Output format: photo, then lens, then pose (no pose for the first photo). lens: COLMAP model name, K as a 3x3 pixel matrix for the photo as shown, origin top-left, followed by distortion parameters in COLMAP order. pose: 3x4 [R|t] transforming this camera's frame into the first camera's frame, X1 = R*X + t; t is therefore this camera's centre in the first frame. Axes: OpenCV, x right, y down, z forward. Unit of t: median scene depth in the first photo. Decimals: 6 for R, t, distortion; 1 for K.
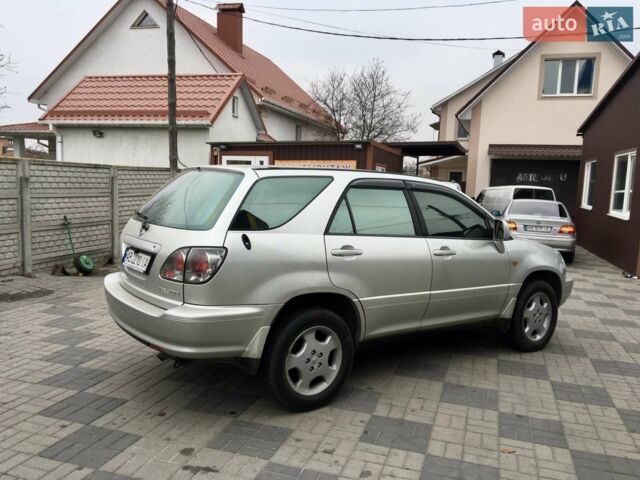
lens RADIAL K [[537.0, 0, 320.0], [0, 537.0, 240.0], [0, 0, 1]] dist [0.075104, -0.108640]
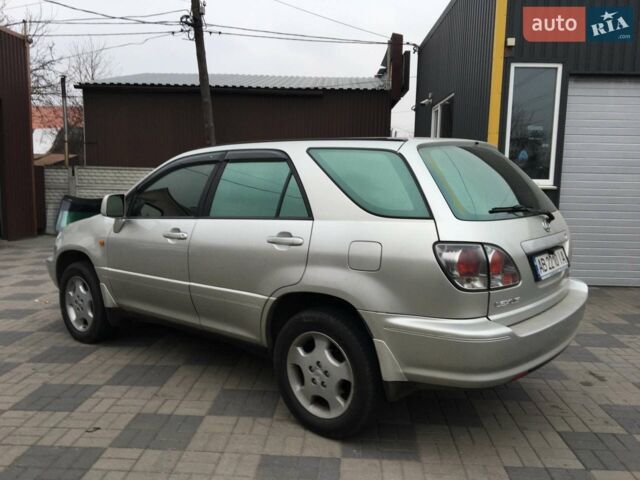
lens RADIAL K [[537.0, 0, 320.0], [0, 537.0, 240.0], [0, 0, 1]] dist [0.075104, -0.108640]
pose [[-0.246956, -0.154895, 0.956567, -0.865626], [0.083541, 0.980064, 0.180267, -0.142681], [-0.965419, 0.124431, -0.229092, 1.291496]]
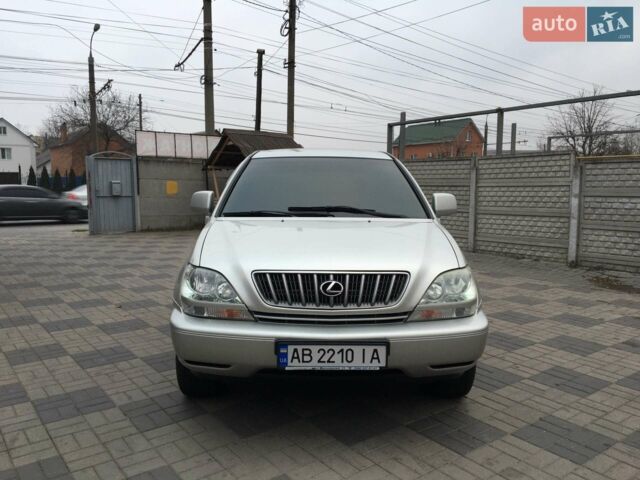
lens RADIAL K [[537.0, 0, 320.0], [0, 537.0, 240.0], [0, 0, 1]] dist [0.075104, -0.108640]
pose [[-0.573901, 0.051386, -0.817311, 1.019690], [-0.110054, 0.984137, 0.139152, -0.109027], [0.811496, 0.169808, -0.559142, 1.777696]]
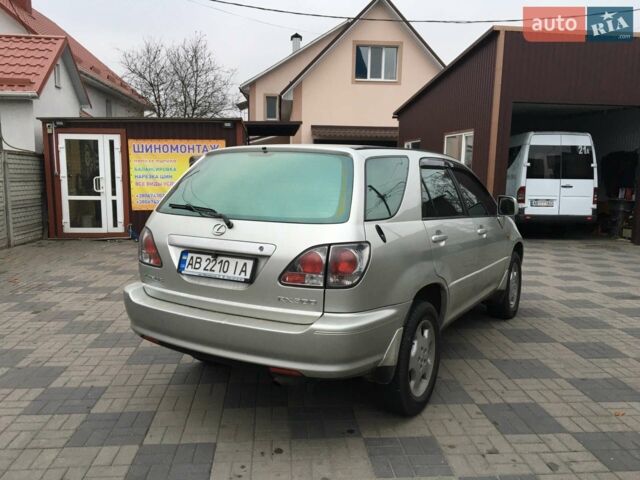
lens RADIAL K [[537.0, 0, 320.0], [0, 537.0, 240.0], [0, 0, 1]] dist [0.075104, -0.108640]
pose [[0.922231, -0.071554, 0.379961, -0.424813], [0.057887, 0.997202, 0.047292, -0.025334], [-0.382282, -0.021620, 0.923793, 0.185081]]
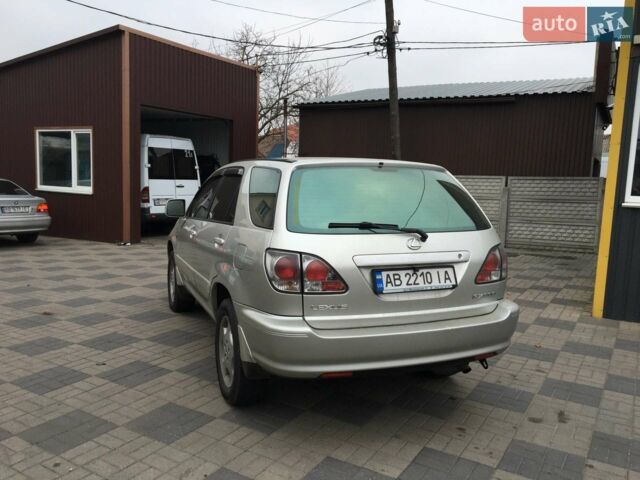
lens RADIAL K [[537.0, 0, 320.0], [0, 537.0, 240.0], [0, 0, 1]] dist [0.075104, -0.108640]
pose [[0.237836, -0.144247, 0.960535, -0.986148], [0.085588, 0.988177, 0.127206, -0.118544], [-0.967527, 0.051956, 0.247370, 0.804880]]
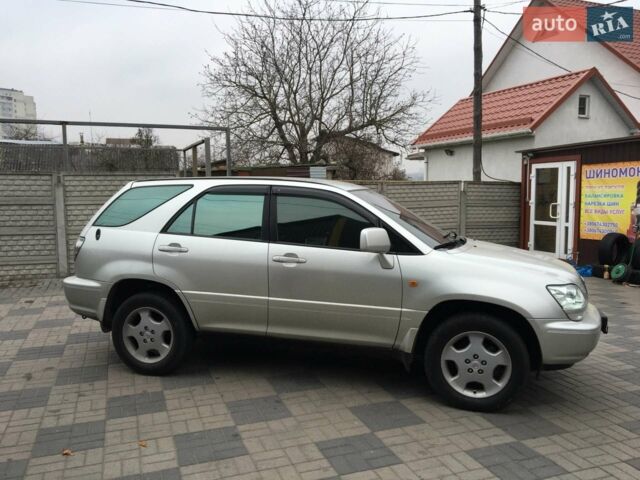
lens RADIAL K [[537.0, 0, 320.0], [0, 537.0, 240.0], [0, 0, 1]] dist [0.075104, -0.108640]
pose [[0.618545, 0.041181, -0.784669, 1.000176], [-0.064085, 0.997943, 0.001856, -0.016427], [0.783131, 0.049138, 0.619912, 0.447176]]
